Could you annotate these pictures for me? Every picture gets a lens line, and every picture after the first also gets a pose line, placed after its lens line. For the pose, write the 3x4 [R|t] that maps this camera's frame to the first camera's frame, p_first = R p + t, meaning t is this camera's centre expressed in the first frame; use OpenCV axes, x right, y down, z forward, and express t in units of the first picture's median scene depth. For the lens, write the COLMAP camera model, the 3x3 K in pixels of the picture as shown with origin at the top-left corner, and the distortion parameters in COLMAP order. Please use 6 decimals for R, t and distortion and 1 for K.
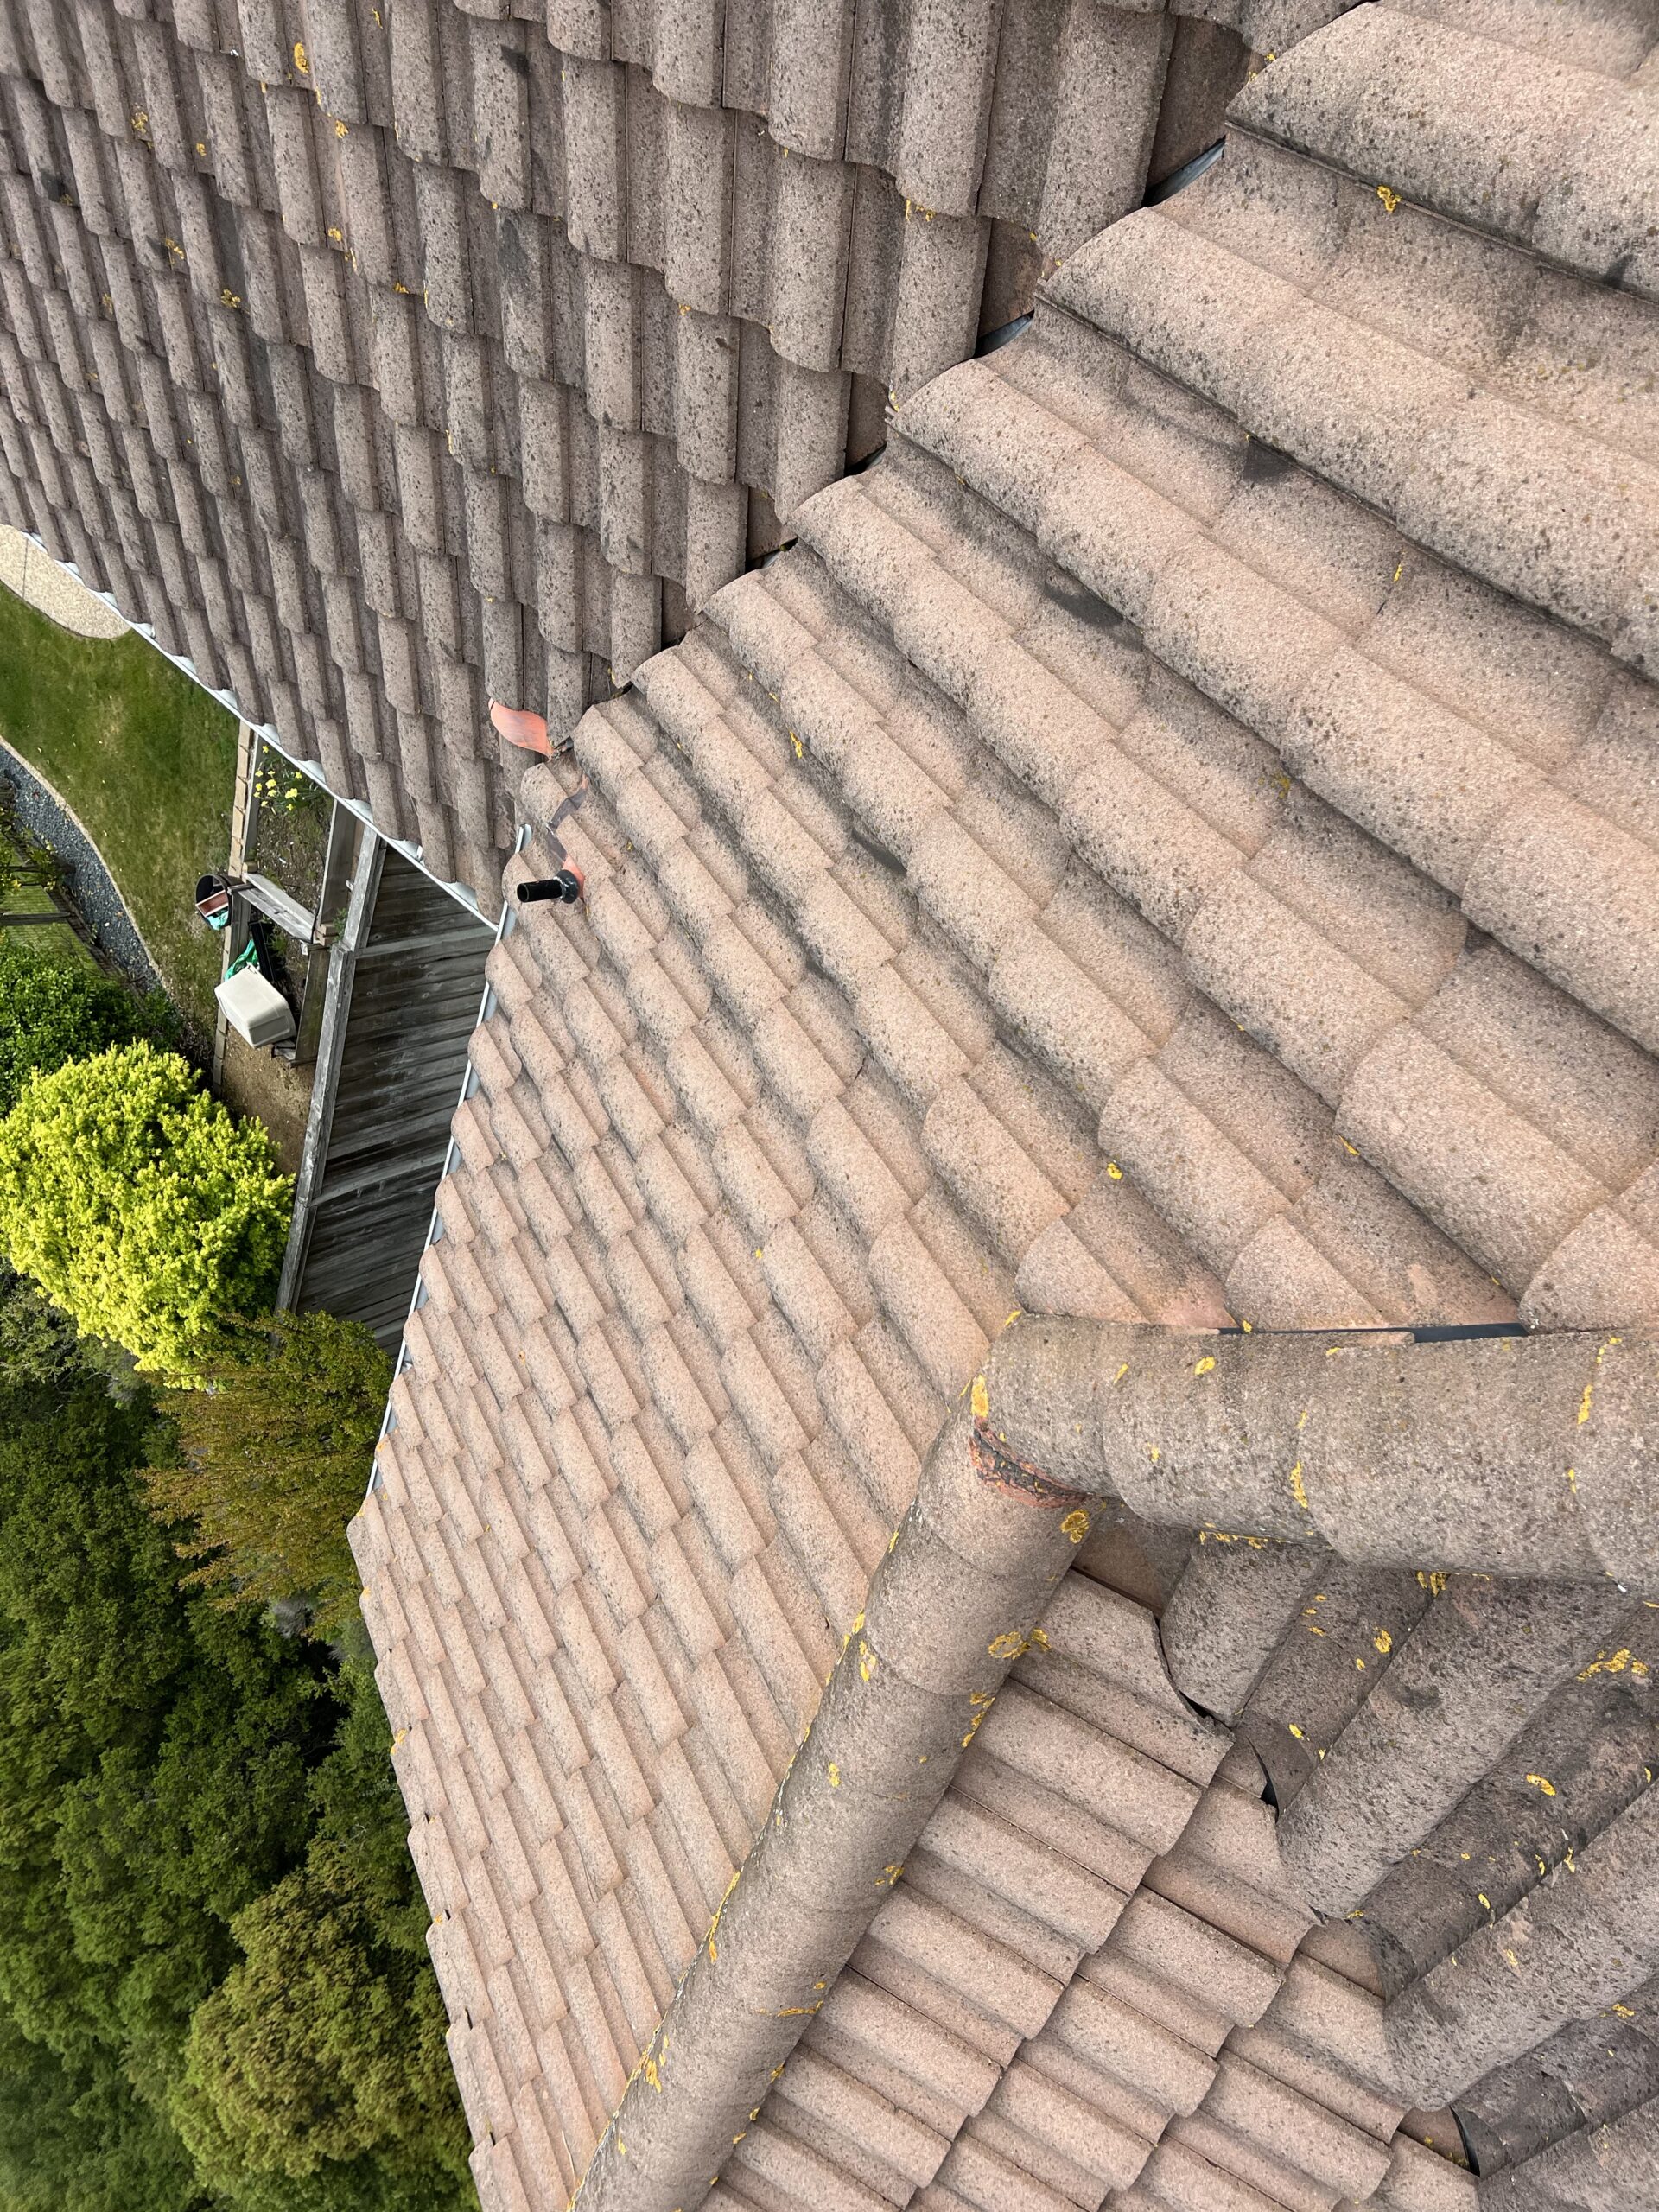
lens RADIAL K [[1696.0, 0, 829.5], [0, 1696.0, 1106.0], [0, 0, 1]] dist [0.052700, -0.057799]
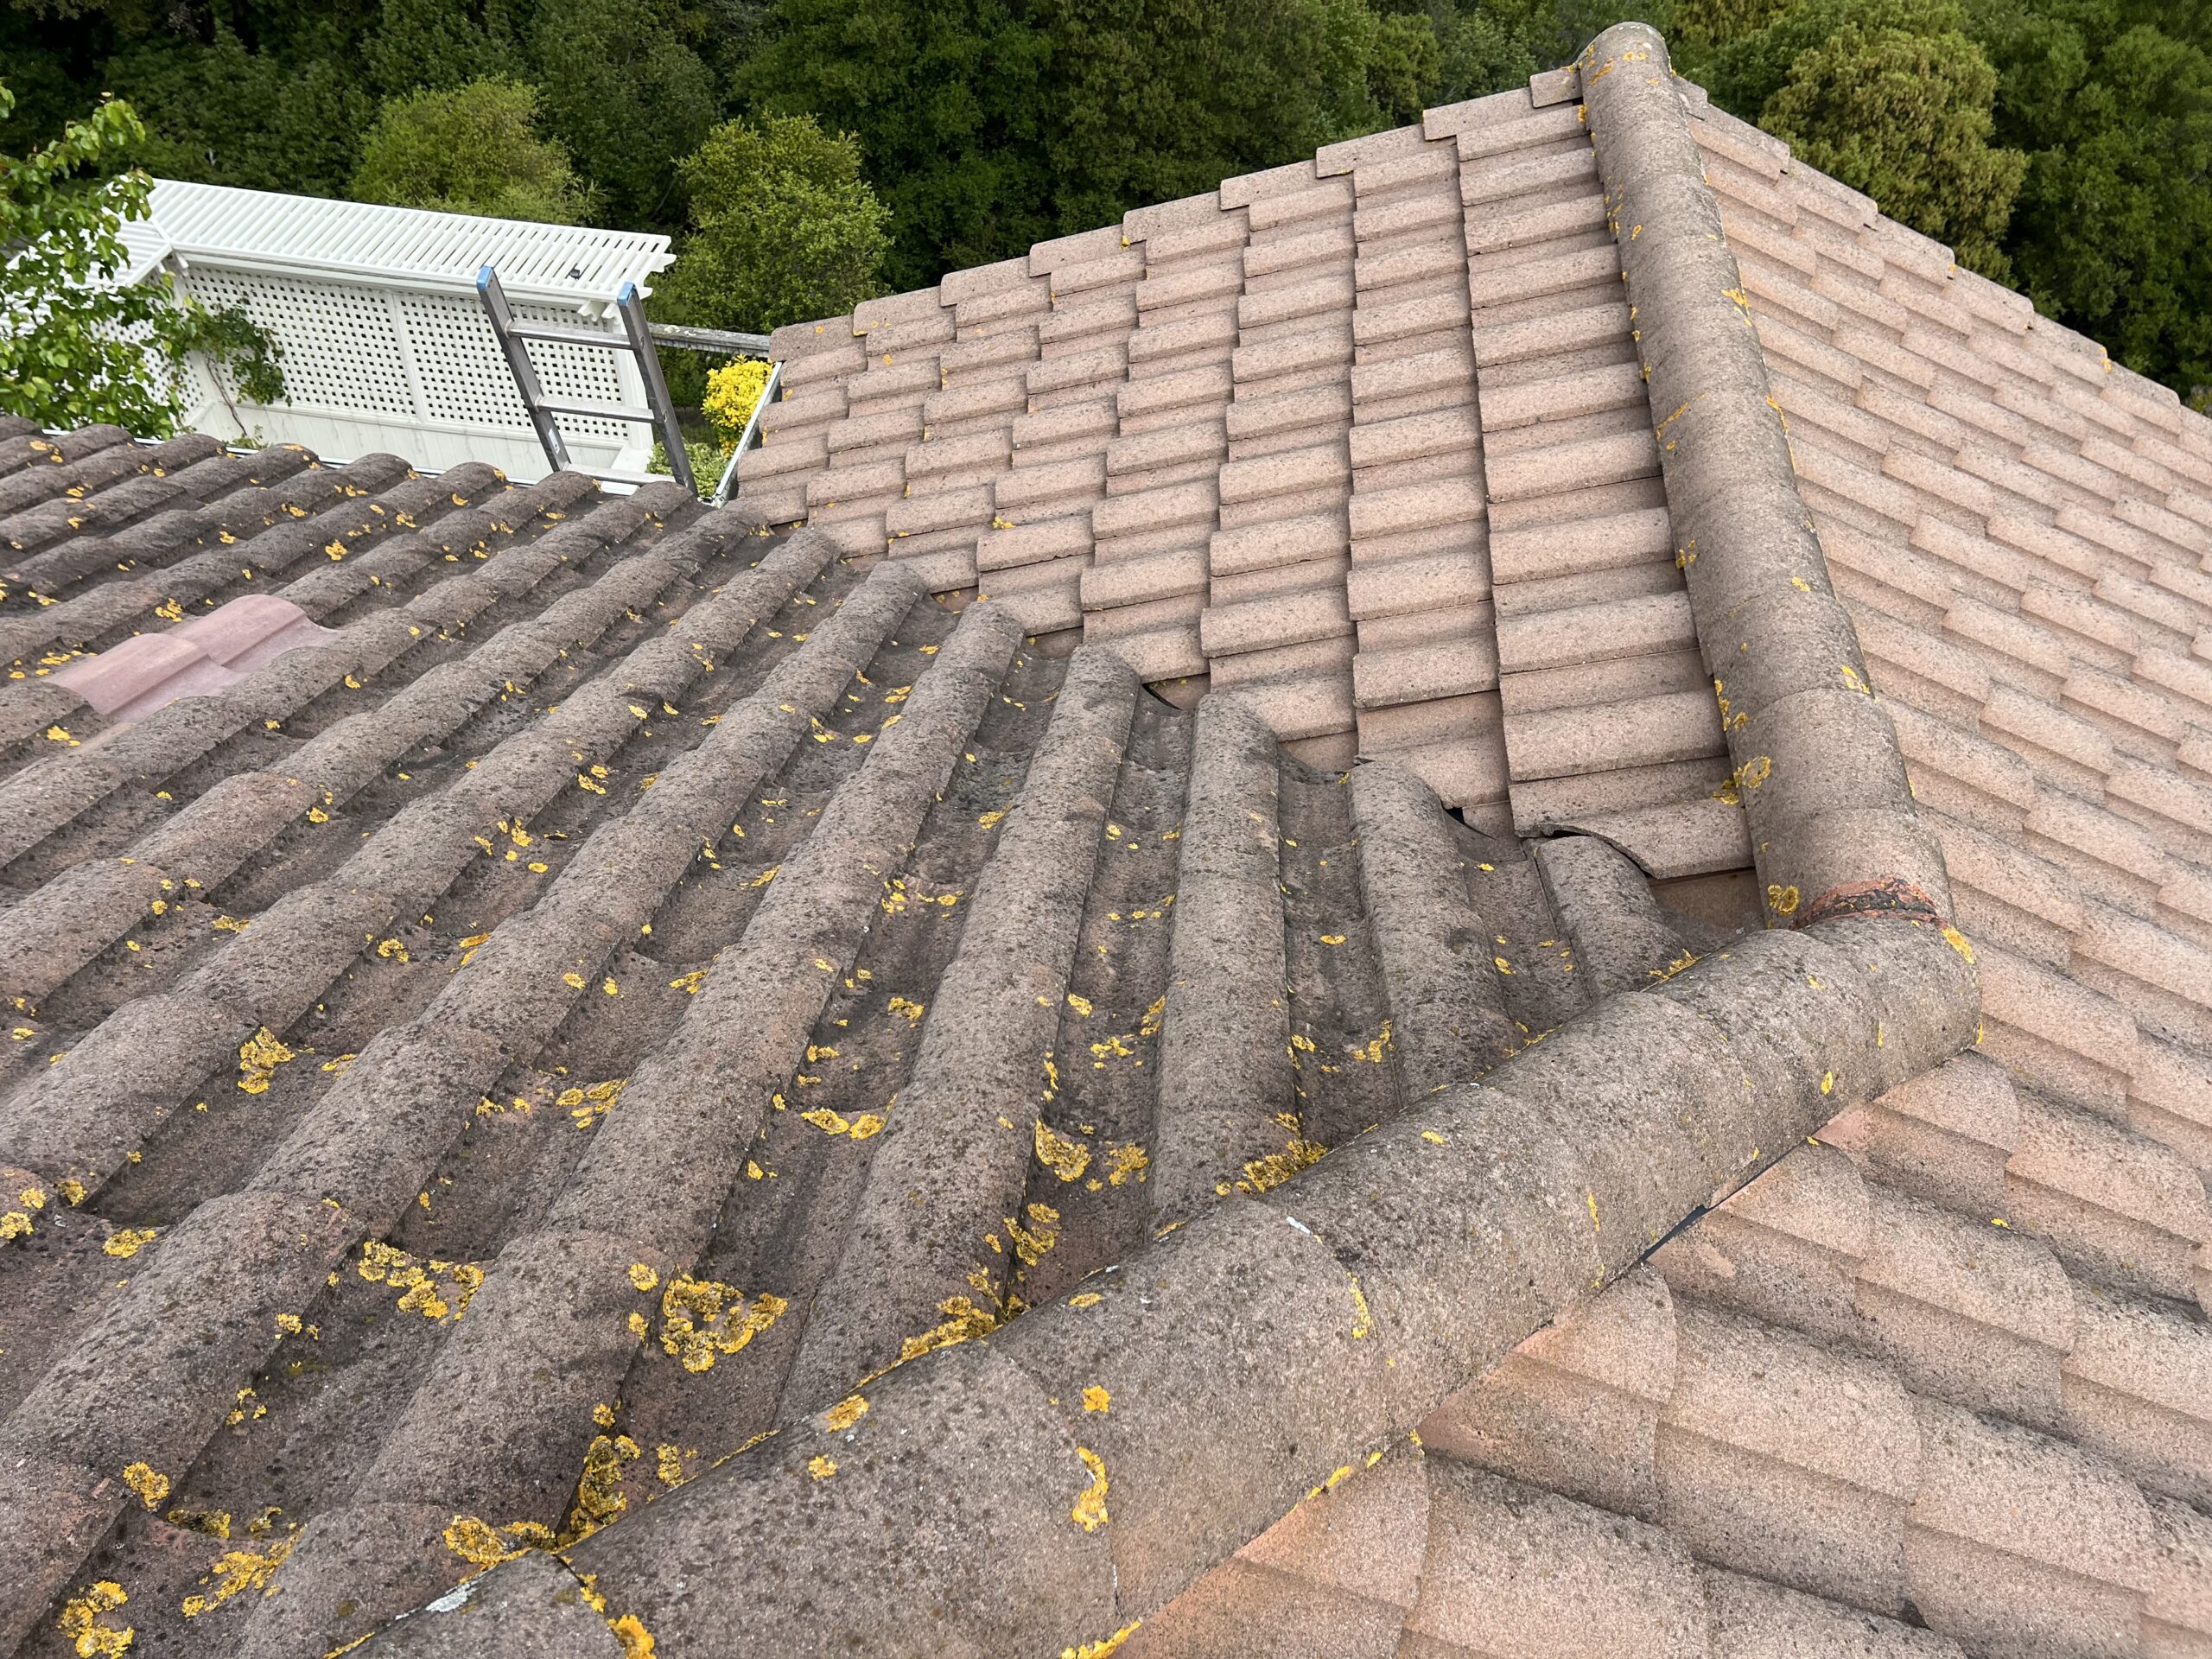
lens RADIAL K [[1696.0, 0, 1032.7], [0, 1696.0, 815.8], [0, 0, 1]] dist [0.052700, -0.057799]
pose [[-0.754842, 0.594388, 0.277337, 0.152686], [-0.446271, -0.775288, 0.446958, 0.025820], [0.480682, 0.213615, 0.850478, -0.083334]]
